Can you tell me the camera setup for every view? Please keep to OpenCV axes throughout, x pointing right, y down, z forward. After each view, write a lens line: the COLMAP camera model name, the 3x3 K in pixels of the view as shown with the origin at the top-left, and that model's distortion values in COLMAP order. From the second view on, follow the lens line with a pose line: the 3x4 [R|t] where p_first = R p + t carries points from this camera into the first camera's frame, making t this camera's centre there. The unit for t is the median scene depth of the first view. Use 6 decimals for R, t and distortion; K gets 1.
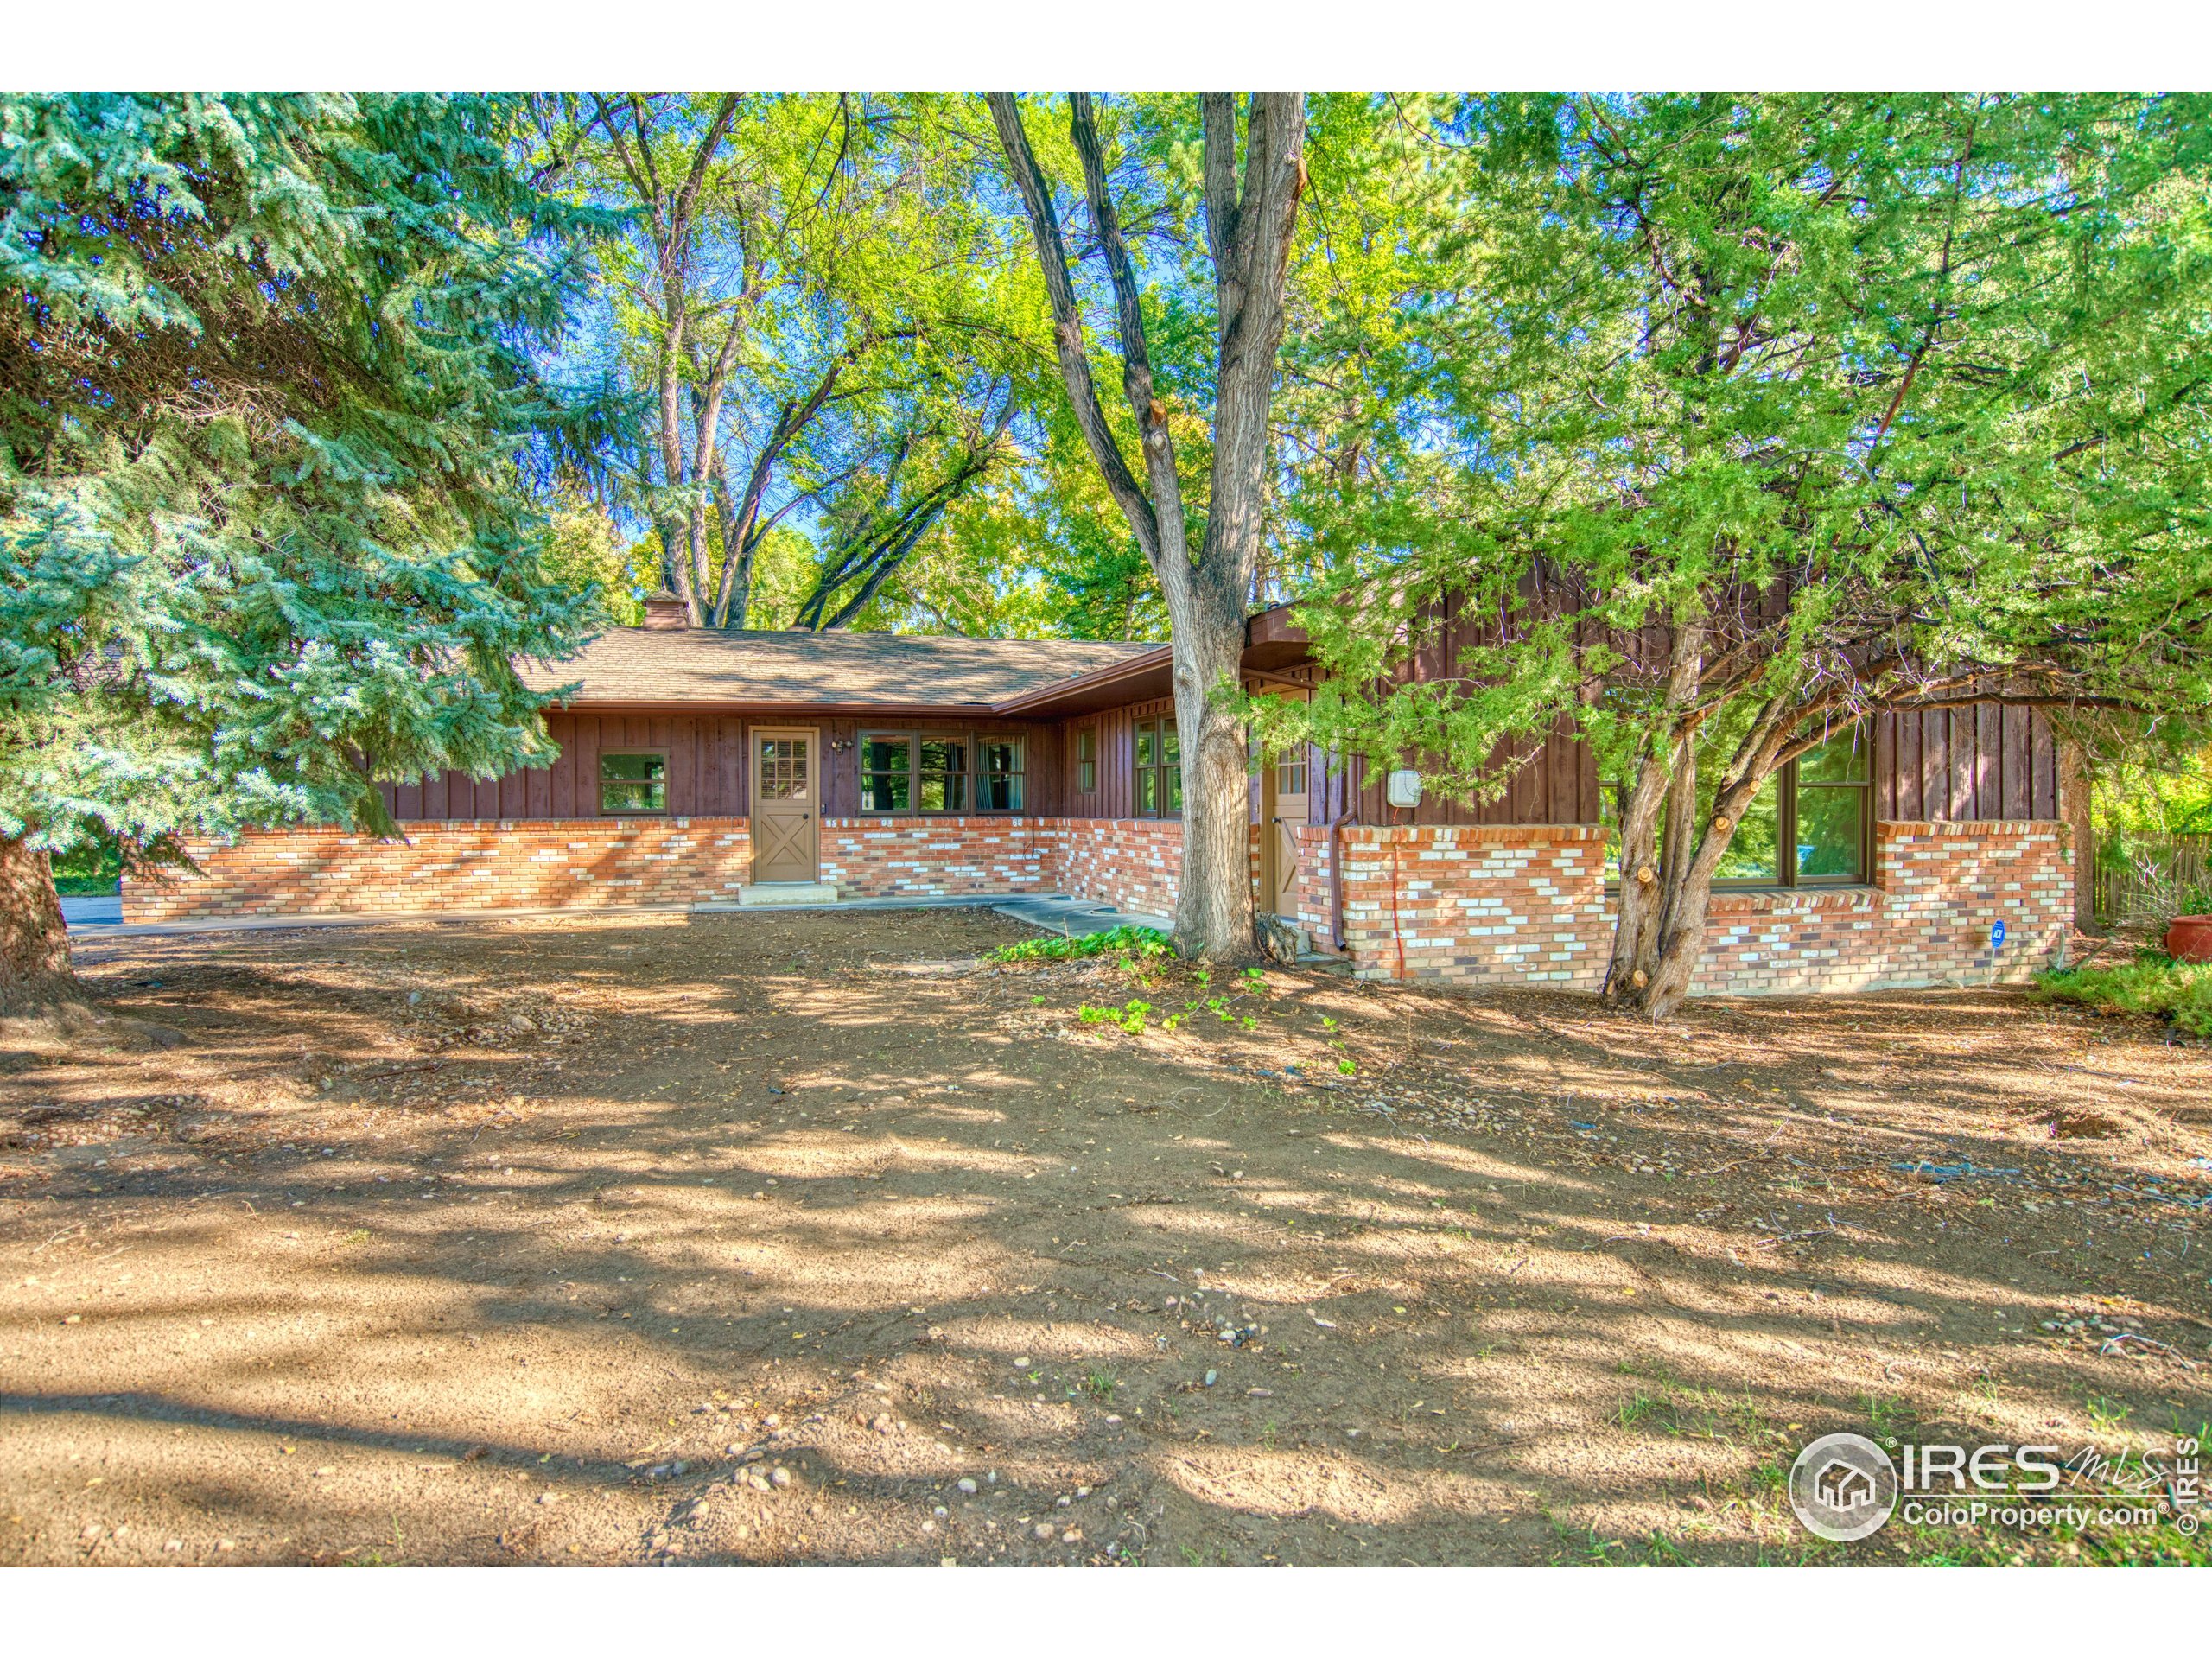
lens RADIAL K [[1226.6, 0, 1084.6], [0, 1226.6, 826.5], [0, 0, 1]] dist [-0.001823, 0.000245]
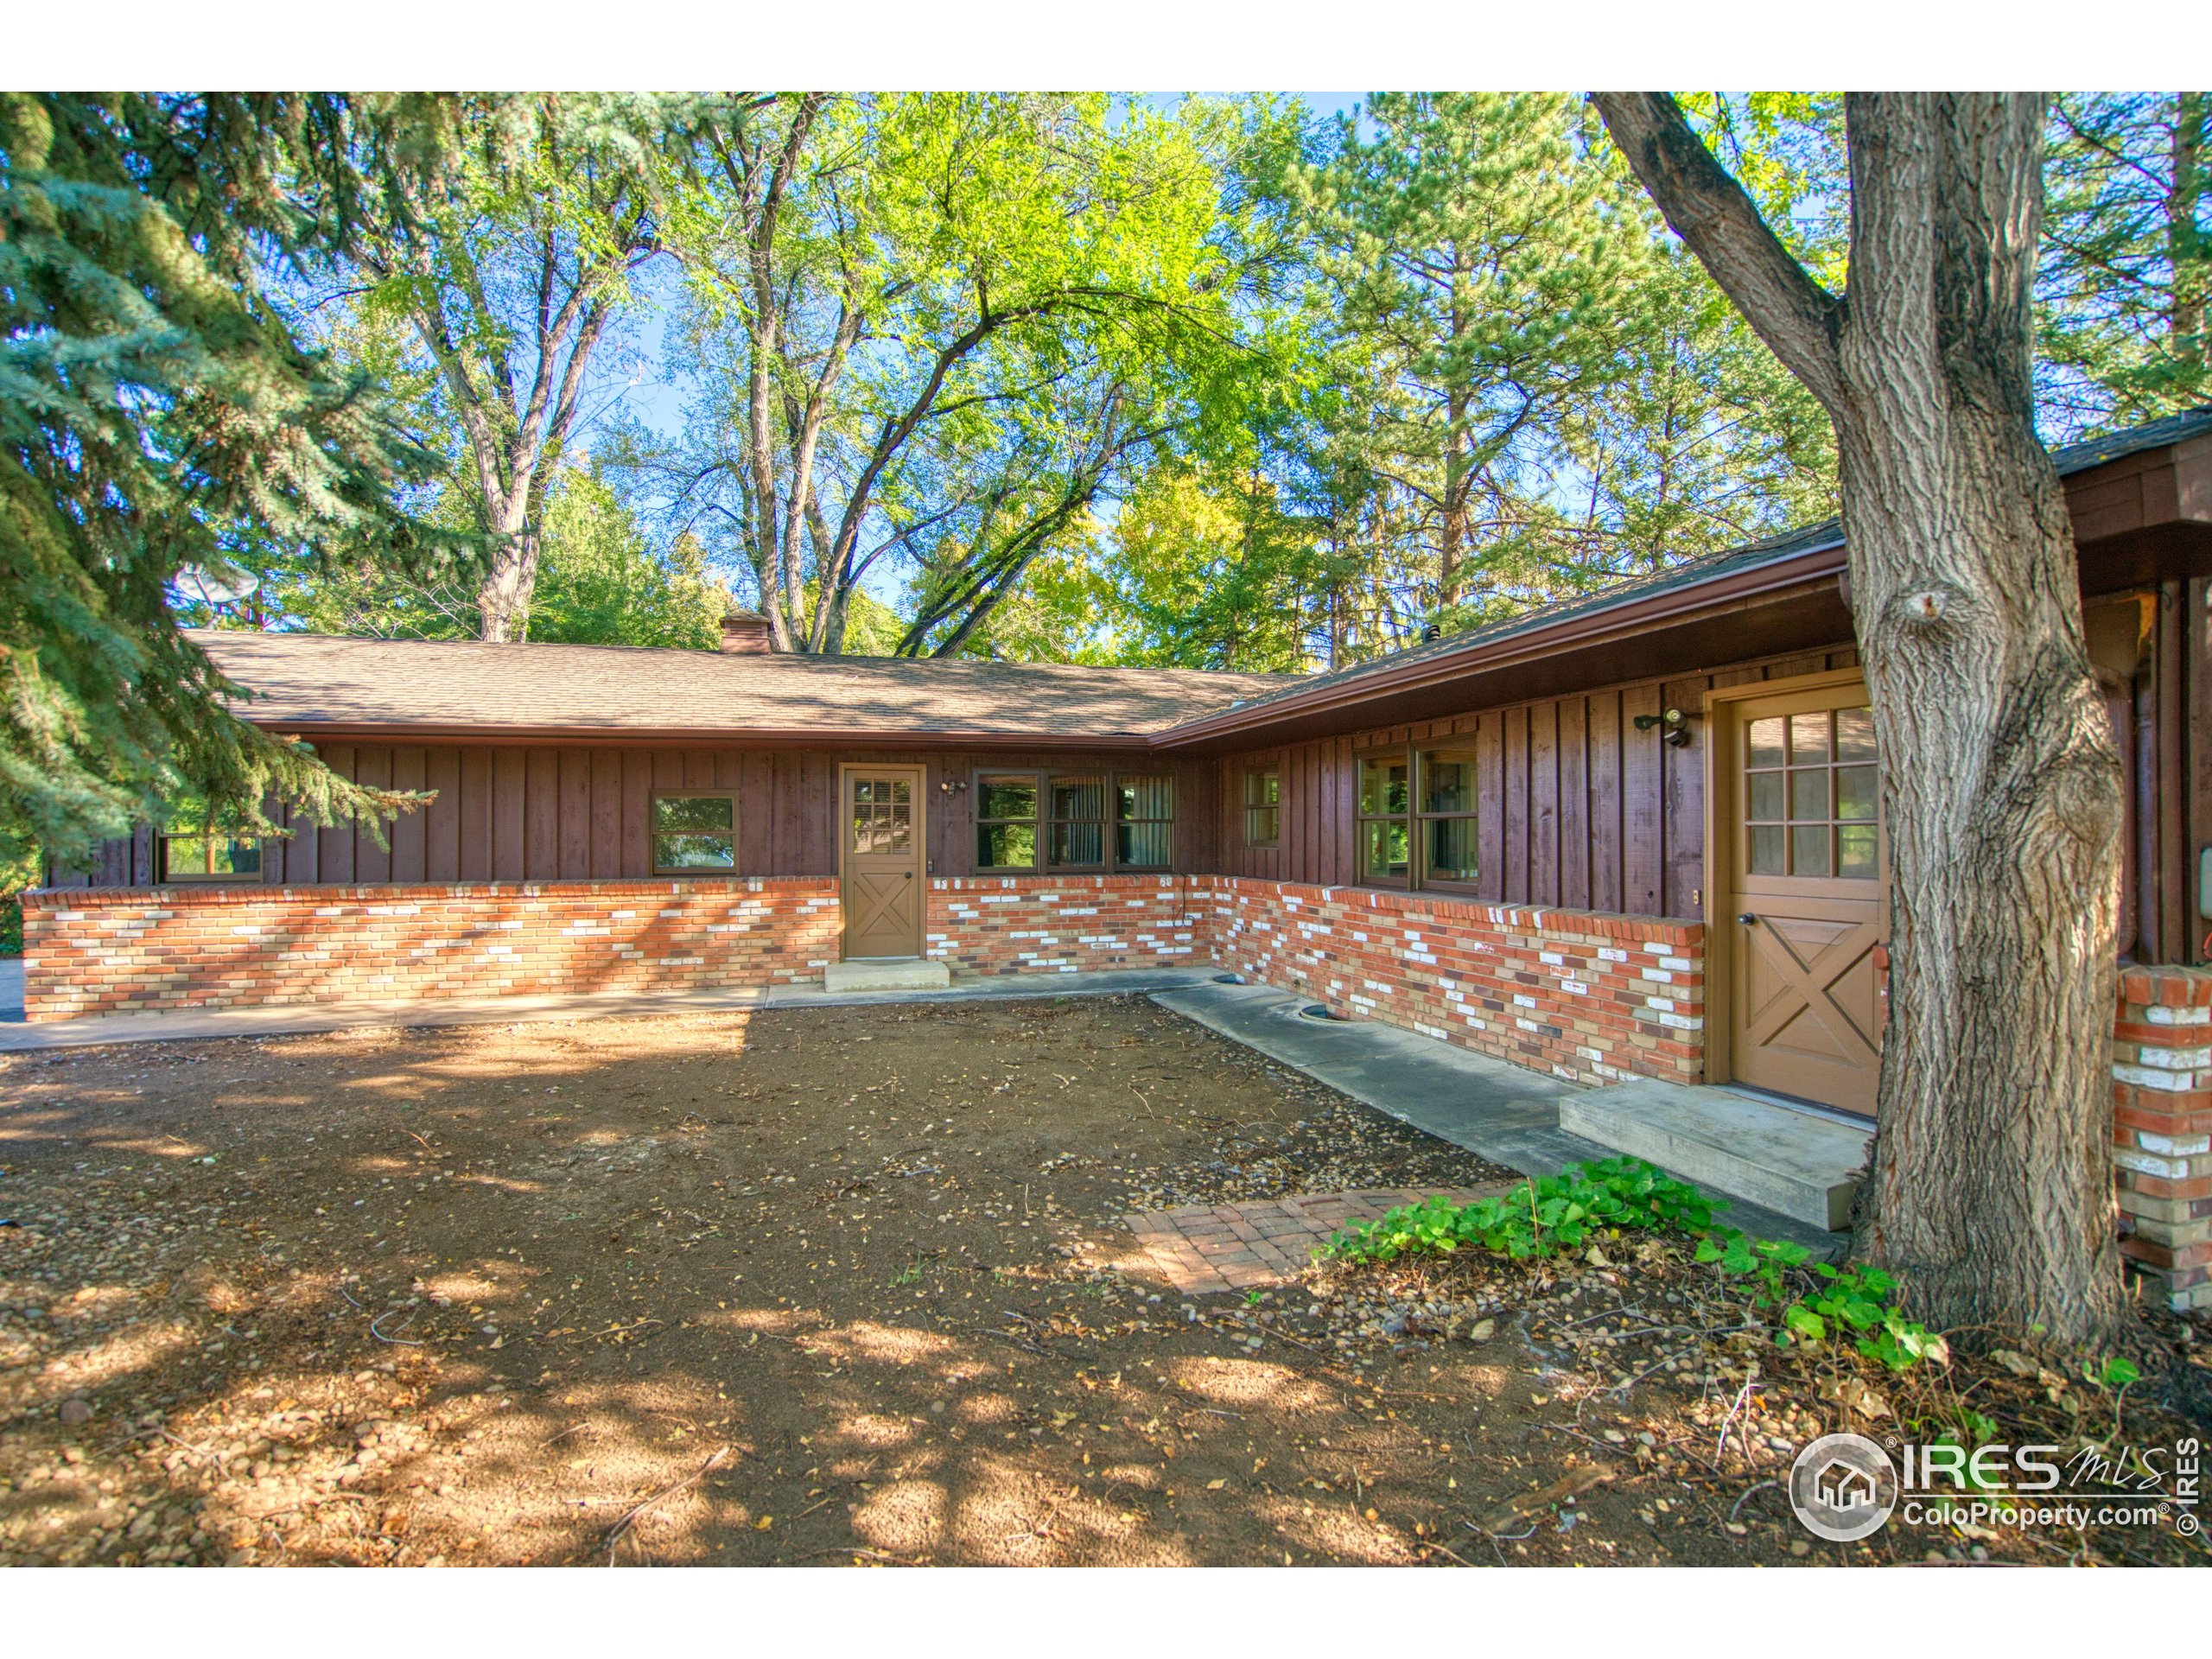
lens RADIAL K [[1024.5, 0, 1106.0], [0, 1024.5, 829.5], [0, 0, 1]] dist [-0.030206, 0.000274]
pose [[0.999833, 0.002177, -0.018157, -0.081827], [-0.002621, 0.999698, -0.024422, -0.021003], [0.018098, 0.024466, 0.999537, 0.315897]]
